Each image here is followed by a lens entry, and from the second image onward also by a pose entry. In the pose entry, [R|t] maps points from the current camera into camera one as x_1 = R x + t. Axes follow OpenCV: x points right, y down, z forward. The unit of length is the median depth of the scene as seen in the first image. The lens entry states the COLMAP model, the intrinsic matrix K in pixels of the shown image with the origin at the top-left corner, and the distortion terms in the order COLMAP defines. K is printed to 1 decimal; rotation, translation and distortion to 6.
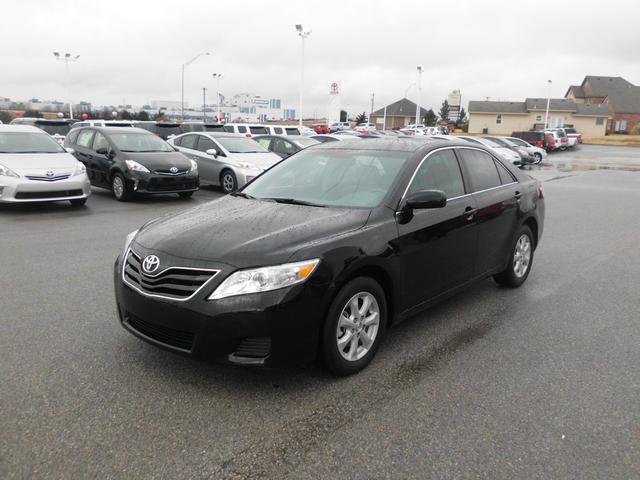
lens RADIAL K [[568.5, 0, 320.9], [0, 568.5, 240.9], [0, 0, 1]] dist [-0.048397, 0.027833]
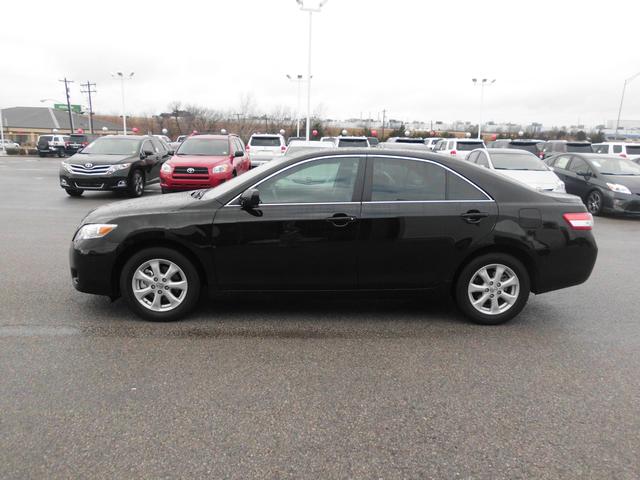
lens RADIAL K [[568.5, 0, 317.5], [0, 568.5, 243.0], [0, 0, 1]] dist [-0.048397, 0.027833]
pose [[0.690084, 0.116906, -0.714225, 0.141136], [-0.140270, 0.989759, 0.026478, -0.003869], [0.710006, 0.081913, 0.699415, 0.036593]]
